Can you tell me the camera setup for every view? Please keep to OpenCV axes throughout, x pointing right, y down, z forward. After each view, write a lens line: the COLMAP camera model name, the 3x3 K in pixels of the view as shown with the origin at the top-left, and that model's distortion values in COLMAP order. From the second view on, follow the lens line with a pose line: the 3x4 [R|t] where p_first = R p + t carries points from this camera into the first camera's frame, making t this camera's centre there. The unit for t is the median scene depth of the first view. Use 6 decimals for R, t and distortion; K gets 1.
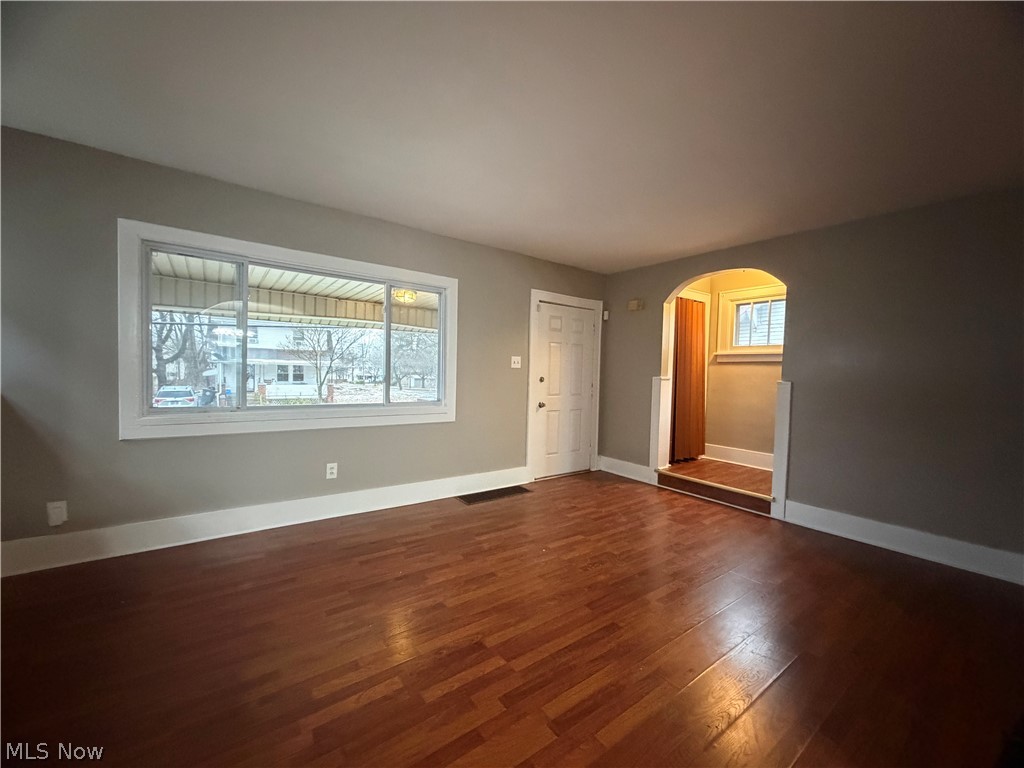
lens RADIAL K [[407.3, 0, 510.6], [0, 407.3, 386.6], [0, 0, 1]] dist [-0.000761, 0.000609]
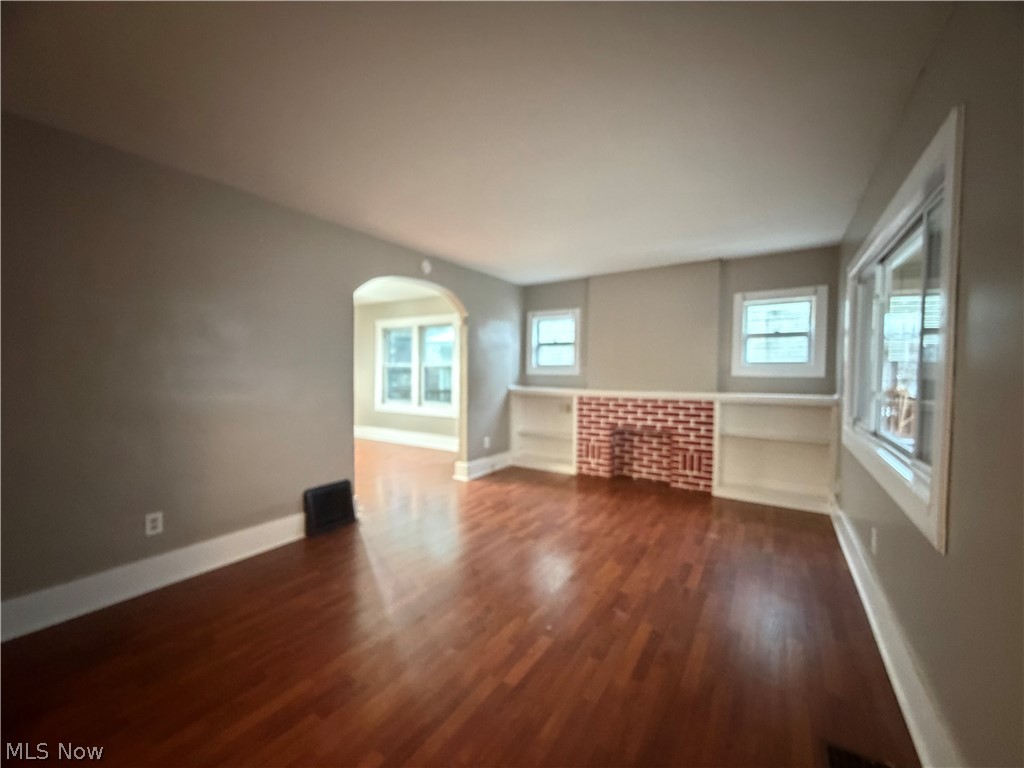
lens RADIAL K [[407.3, 0, 509.8], [0, 407.3, 386.3], [0, 0, 1]] dist [-0.000761, 0.000609]
pose [[-0.936989, -0.024091, -0.348527, 0.415972], [-0.043314, 0.997933, 0.047465, -0.056160], [0.346663, 0.059570, -0.936096, 1.651788]]
